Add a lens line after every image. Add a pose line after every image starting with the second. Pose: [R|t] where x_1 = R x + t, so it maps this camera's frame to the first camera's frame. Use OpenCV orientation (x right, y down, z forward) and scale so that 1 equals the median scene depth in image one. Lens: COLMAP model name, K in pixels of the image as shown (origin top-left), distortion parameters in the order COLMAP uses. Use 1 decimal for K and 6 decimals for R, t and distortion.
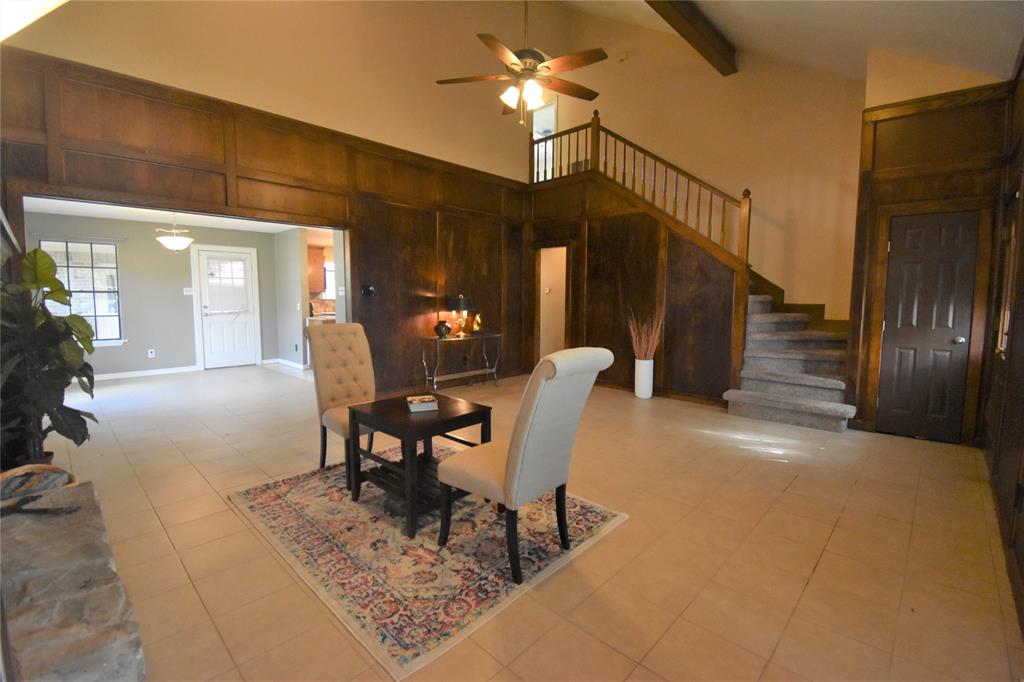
lens RADIAL K [[450.5, 0, 511.8], [0, 450.5, 336.2], [0, 0, 1]] dist [0.021654, -0.027936]
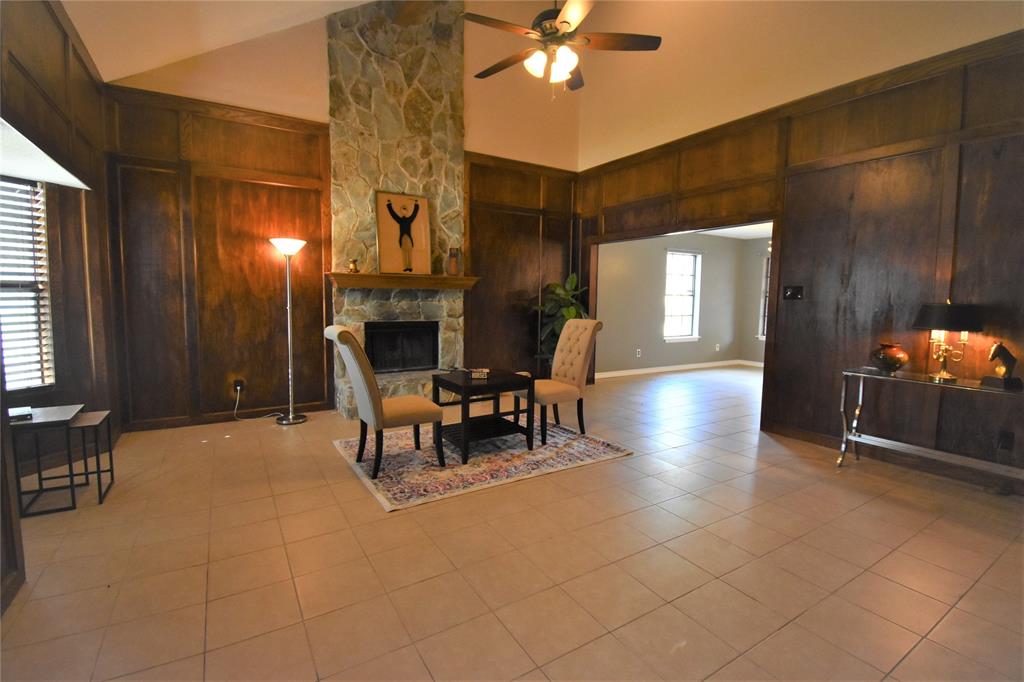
lens RADIAL K [[464.0, 0, 512.1], [0, 464.0, 336.3], [0, 0, 1]] dist [0.021510, -0.027993]
pose [[-0.252422, 0.077294, -0.964525, 0.577420], [-0.100617, 0.989304, 0.105612, -0.062487], [0.962372, 0.123707, -0.241945, 0.730330]]
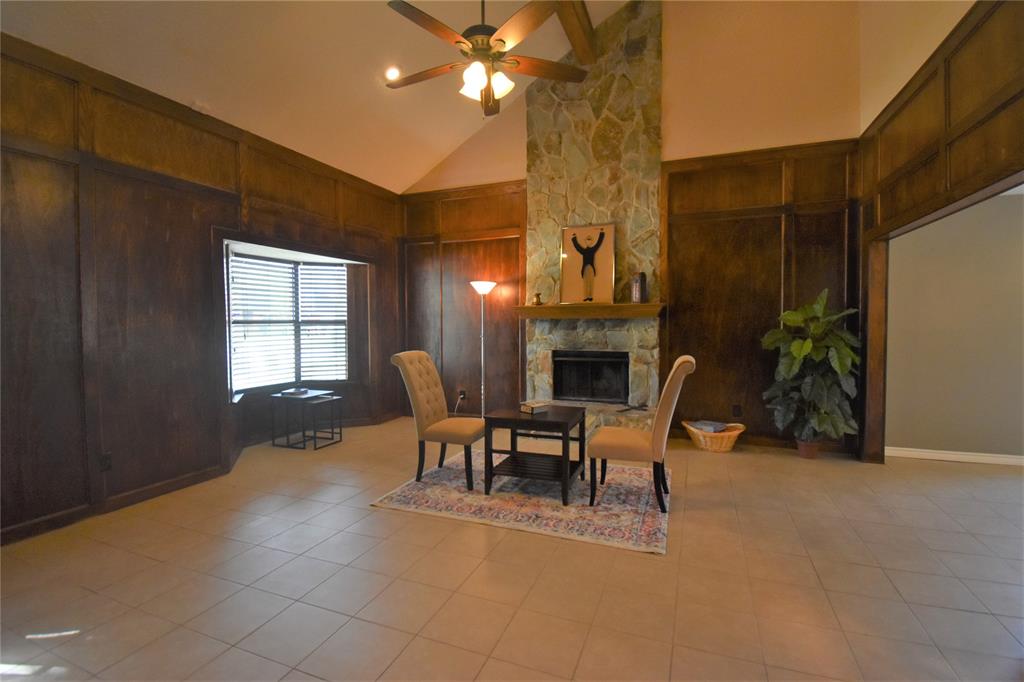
lens RADIAL K [[464.0, 0, 512.1], [0, 464.0, 336.3], [0, 0, 1]] dist [0.021510, -0.027993]
pose [[-0.928094, 0.011060, -0.372181, 0.181932], [-0.033665, 0.992972, 0.113457, -0.104898], [0.370821, 0.117829, -0.921200, 1.120983]]
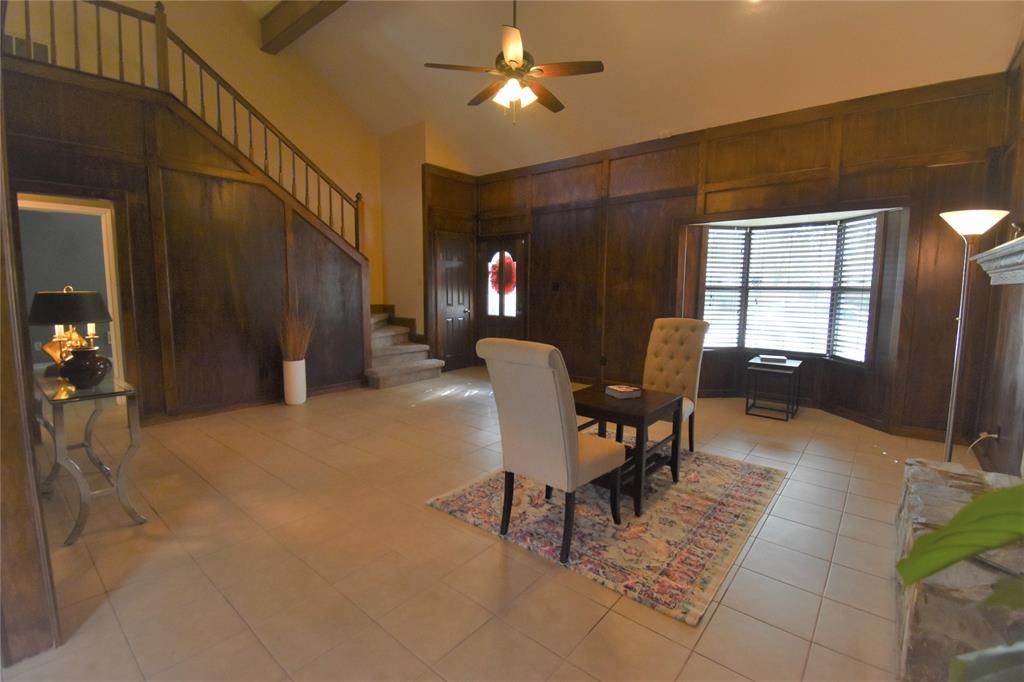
lens RADIAL K [[450.5, 0, 511.8], [0, 450.5, 336.2], [0, 0, 1]] dist [0.021654, -0.027936]
pose [[-0.067545, -0.112401, 0.991365, -0.634155], [0.081295, 0.989710, 0.117752, -0.066904], [-0.994399, 0.088547, -0.057712, 0.675275]]
